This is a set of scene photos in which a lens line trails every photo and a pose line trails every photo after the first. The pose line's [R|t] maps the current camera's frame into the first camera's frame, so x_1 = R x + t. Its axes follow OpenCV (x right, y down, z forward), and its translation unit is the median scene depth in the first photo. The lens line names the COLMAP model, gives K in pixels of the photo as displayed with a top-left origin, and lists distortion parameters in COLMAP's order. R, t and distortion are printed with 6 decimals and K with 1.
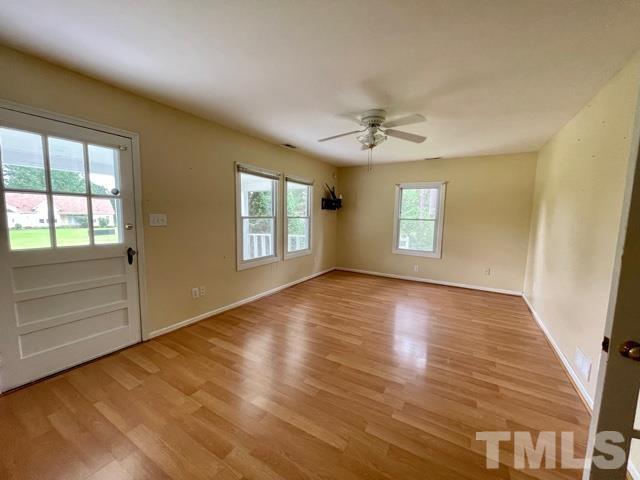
lens RADIAL K [[257.5, 0, 320.3], [0, 257.5, 243.7], [0, 0, 1]] dist [0.002240, -0.000015]
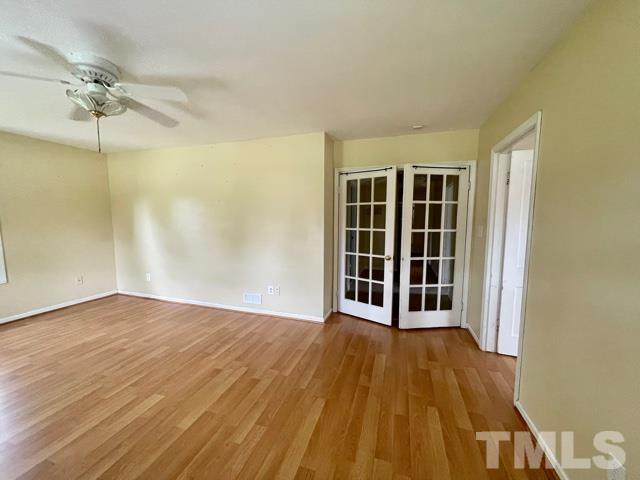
lens RADIAL K [[257.5, 0, 317.8], [0, 257.5, 242.8], [0, 0, 1]] dist [0.002240, -0.000015]
pose [[-0.206124, -0.119065, 0.971255, -0.660047], [0.104617, 0.984199, 0.142854, -0.107731], [-0.972917, 0.131056, -0.190411, 0.720736]]
